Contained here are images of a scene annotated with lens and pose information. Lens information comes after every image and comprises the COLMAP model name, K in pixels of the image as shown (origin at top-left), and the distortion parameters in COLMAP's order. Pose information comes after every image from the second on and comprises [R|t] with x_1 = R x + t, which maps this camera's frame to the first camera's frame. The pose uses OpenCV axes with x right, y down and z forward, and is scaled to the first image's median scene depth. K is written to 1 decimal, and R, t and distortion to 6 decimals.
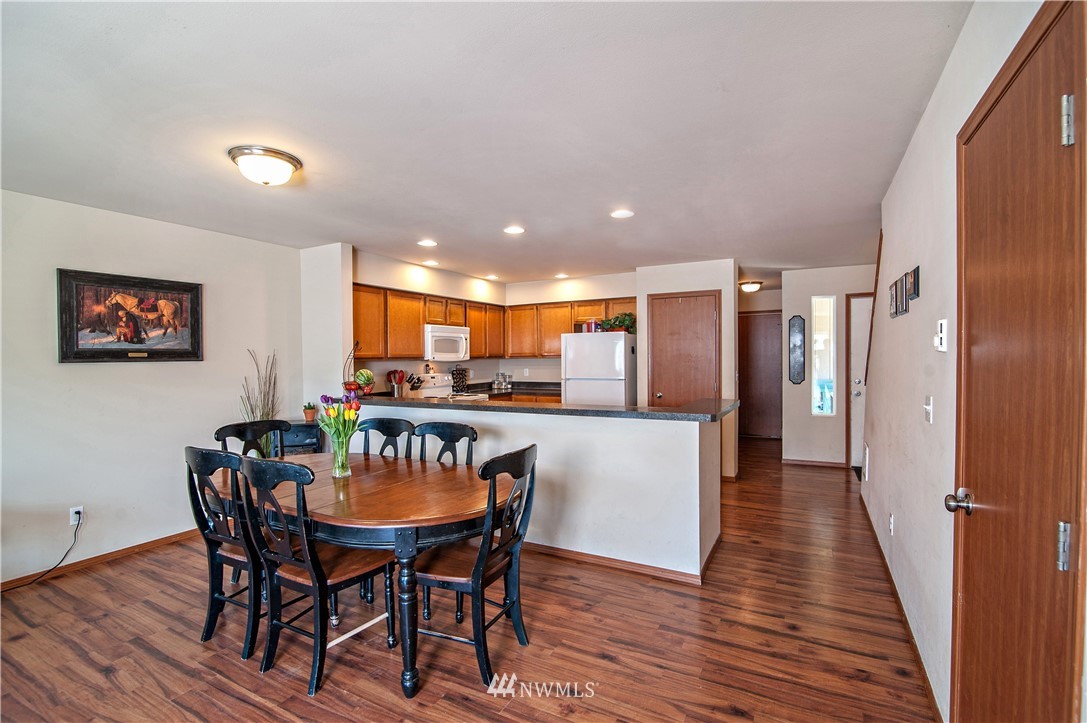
lens RADIAL K [[500.1, 0, 544.8], [0, 500.1, 366.0], [0, 0, 1]] dist [-0.016119, -0.000001]
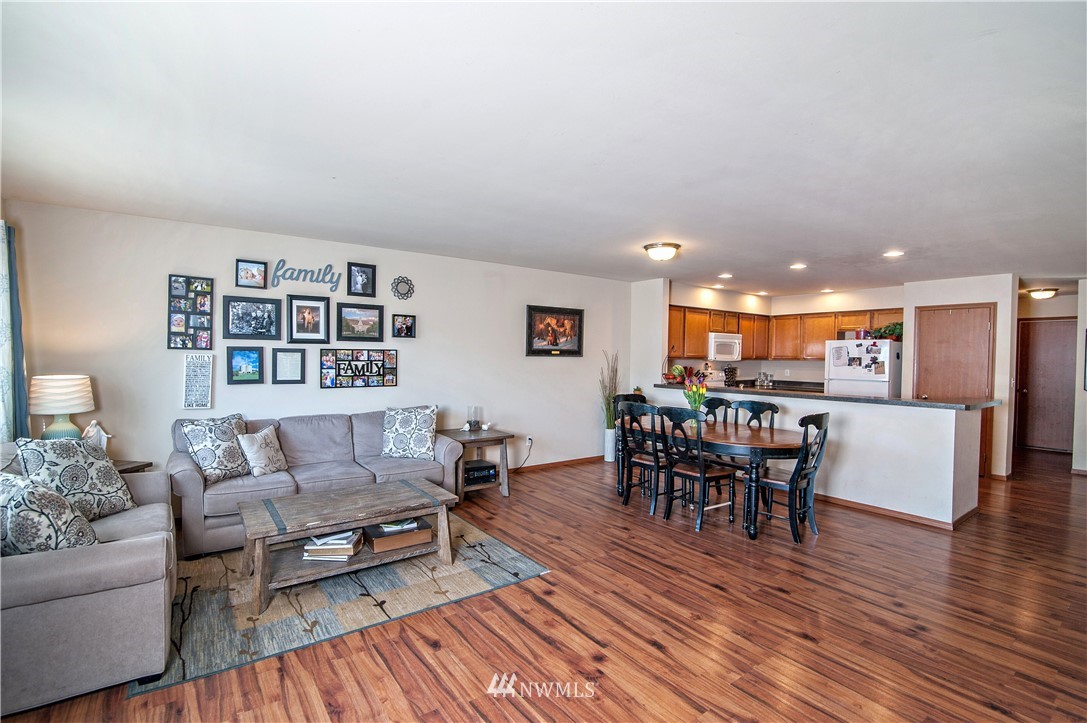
lens RADIAL K [[500.1, 0, 544.8], [0, 500.1, 366.0], [0, 0, 1]] dist [-0.016119, -0.000001]
pose [[0.904660, 0.031899, -0.424939, -0.070841], [-0.031404, 0.999473, 0.008173, 0.007046], [0.424976, 0.005951, 0.905185, -0.362915]]
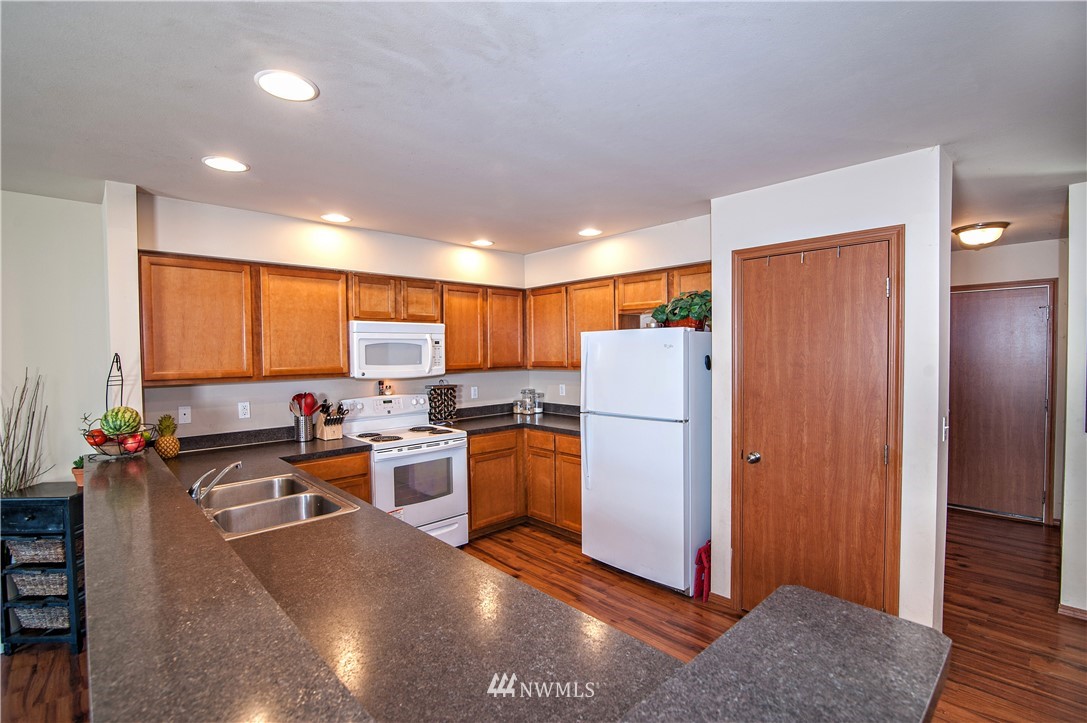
lens RADIAL K [[500.1, 0, 544.8], [0, 500.1, 366.0], [0, 0, 1]] dist [-0.016119, -0.000001]
pose [[0.951055, 0.010293, -0.308850, 0.183892], [-0.005783, 0.999863, 0.015515, -0.036935], [0.308968, -0.012970, 0.950984, 0.478329]]
